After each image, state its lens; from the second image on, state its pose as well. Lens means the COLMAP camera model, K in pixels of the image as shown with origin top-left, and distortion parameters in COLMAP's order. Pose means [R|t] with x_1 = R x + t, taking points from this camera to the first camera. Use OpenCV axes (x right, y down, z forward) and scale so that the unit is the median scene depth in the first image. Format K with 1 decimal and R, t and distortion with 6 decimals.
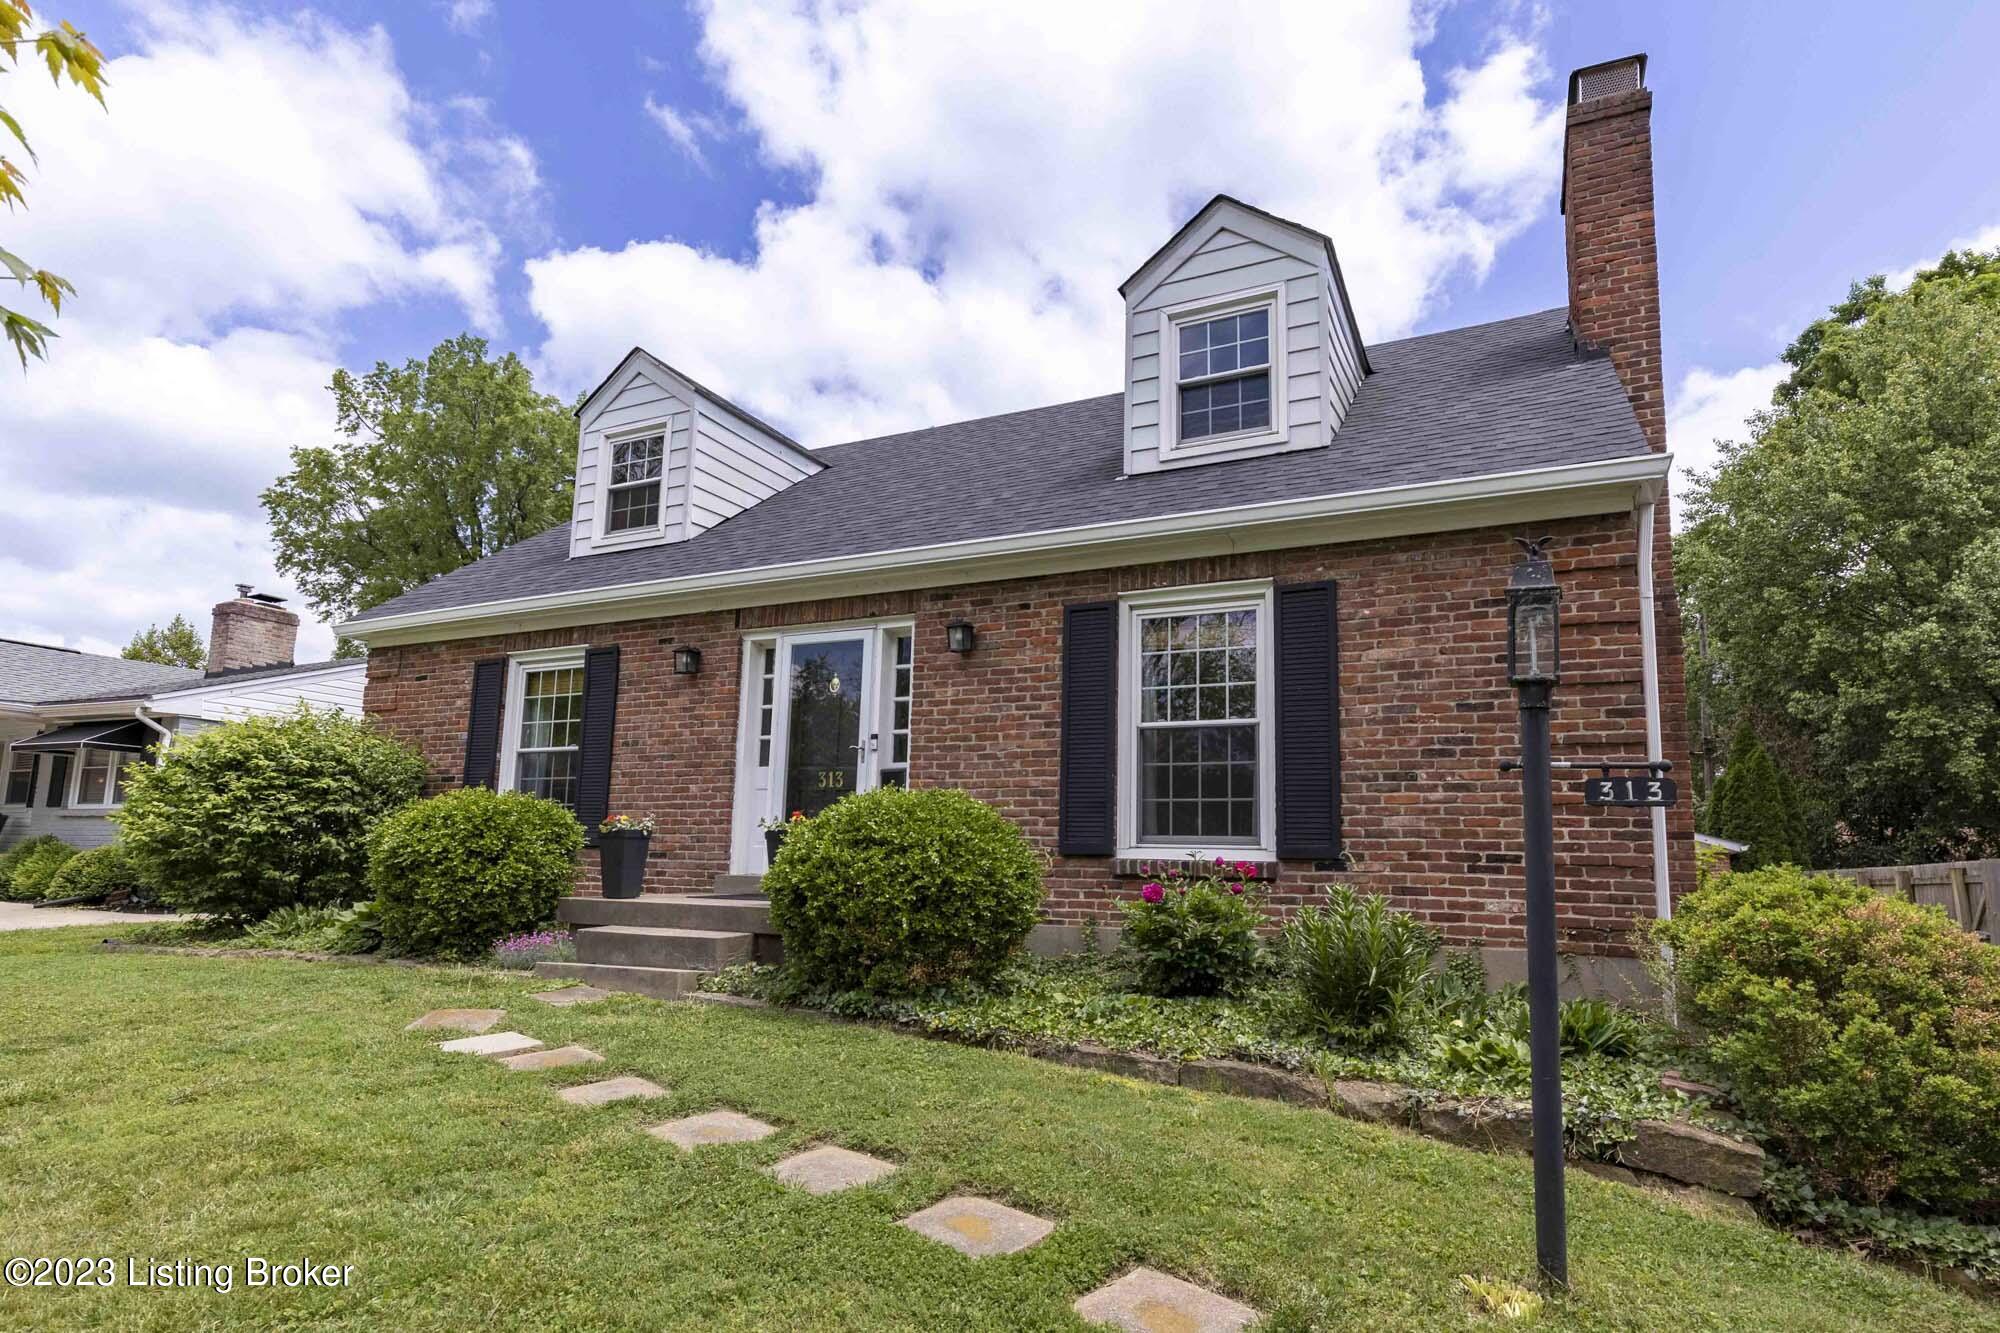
lens RADIAL K [[946.3, 0, 1000.0], [0, 946.3, 666.5], [0, 0, 1]] dist [0.002045, 0.000226]
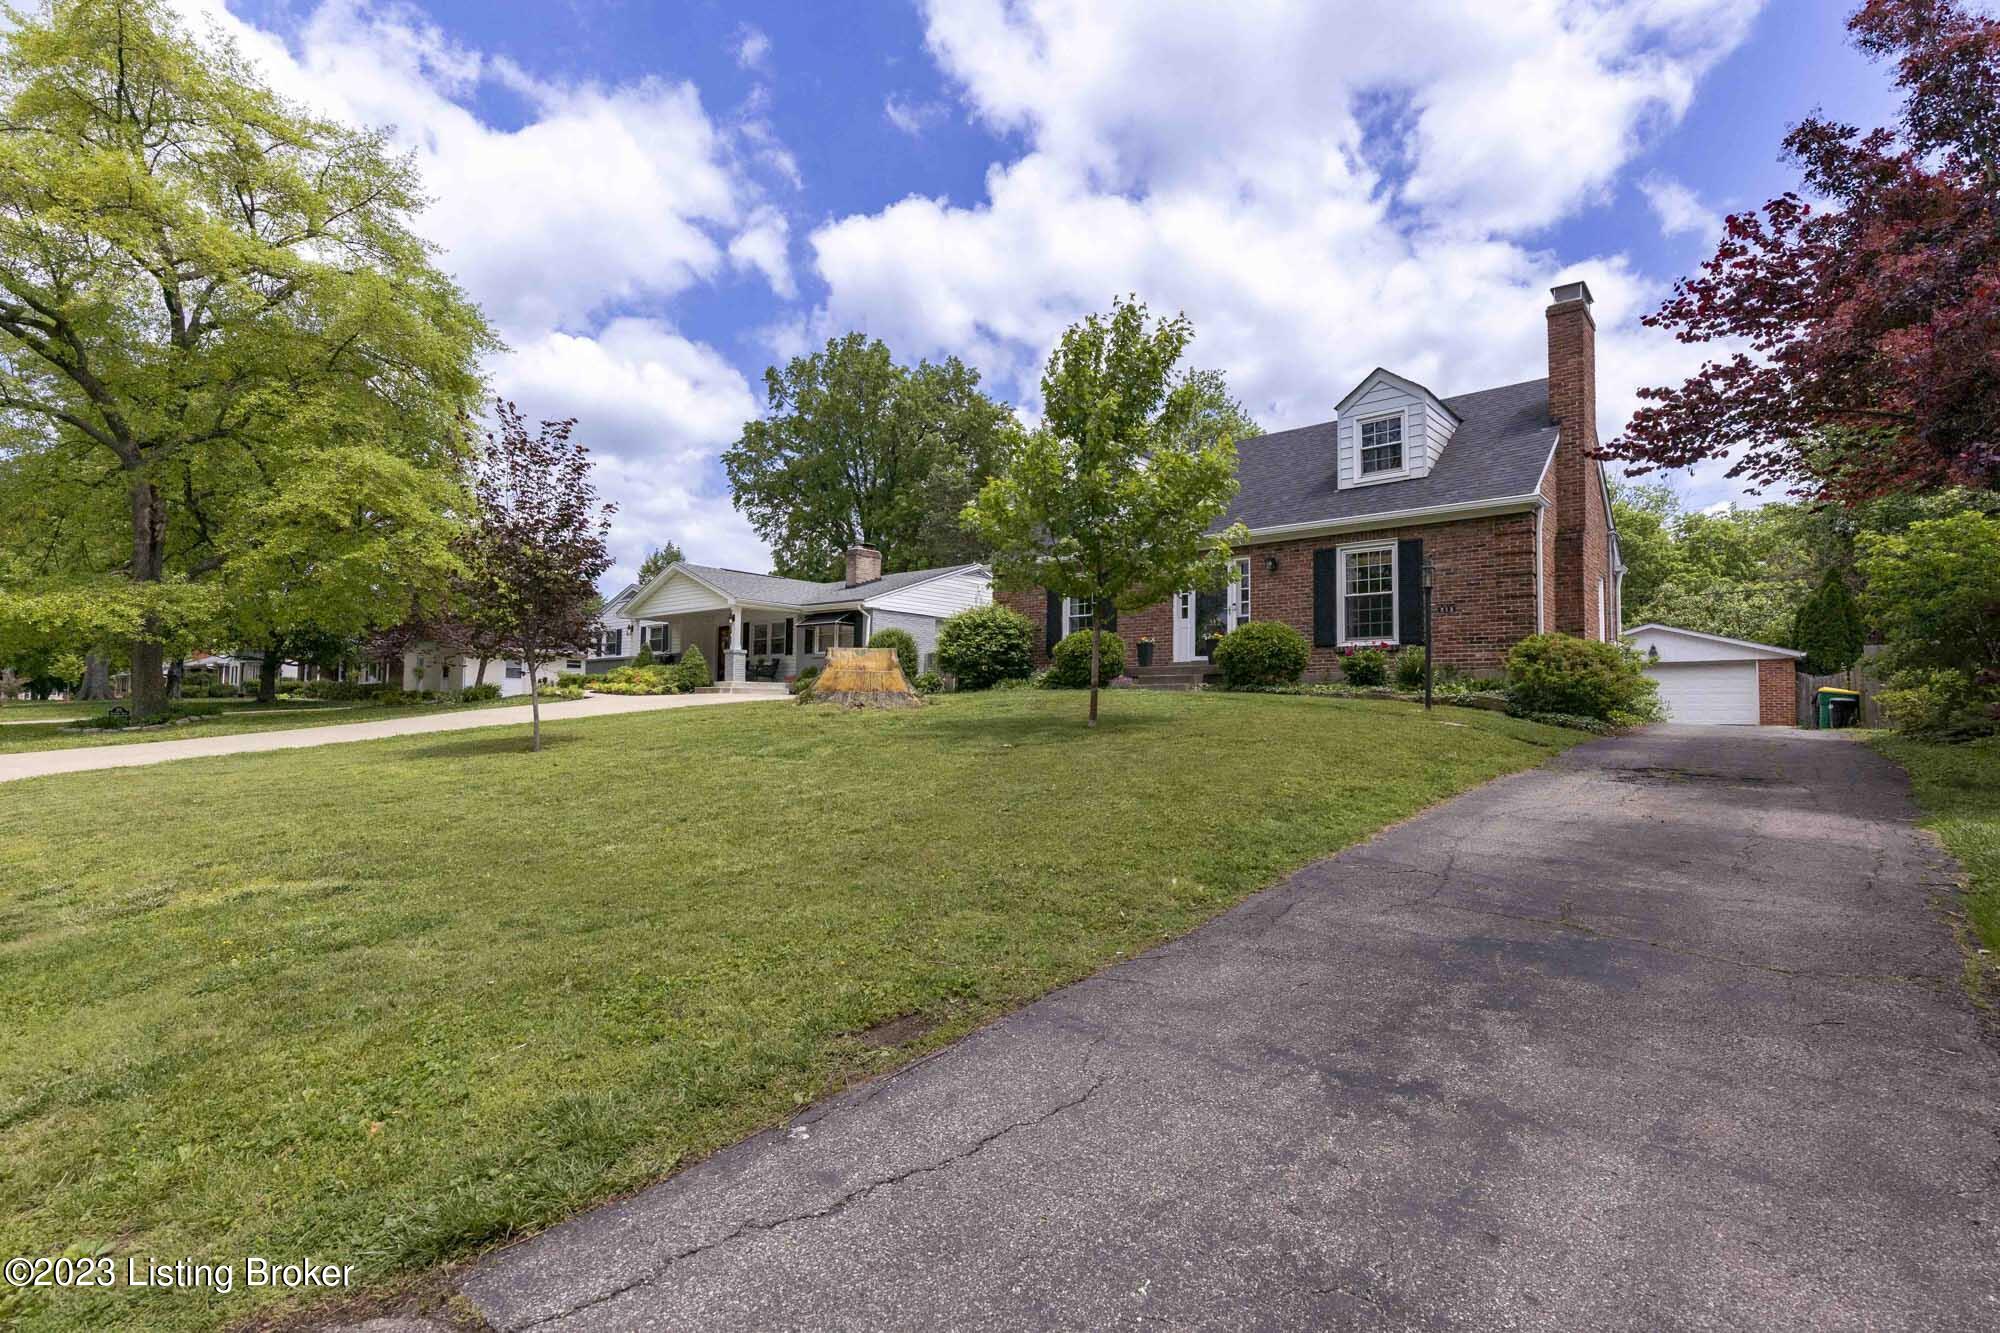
lens RADIAL K [[952.4, 0, 1003.3], [0, 952.4, 639.7], [0, 0, 1]] dist [0.021019, 0.000081]
pose [[0.974067, -0.034037, -0.223686, -0.171363], [0.059197, 0.992522, 0.106755, -0.142261], [0.218380, -0.117228, 0.968797, -1.630912]]
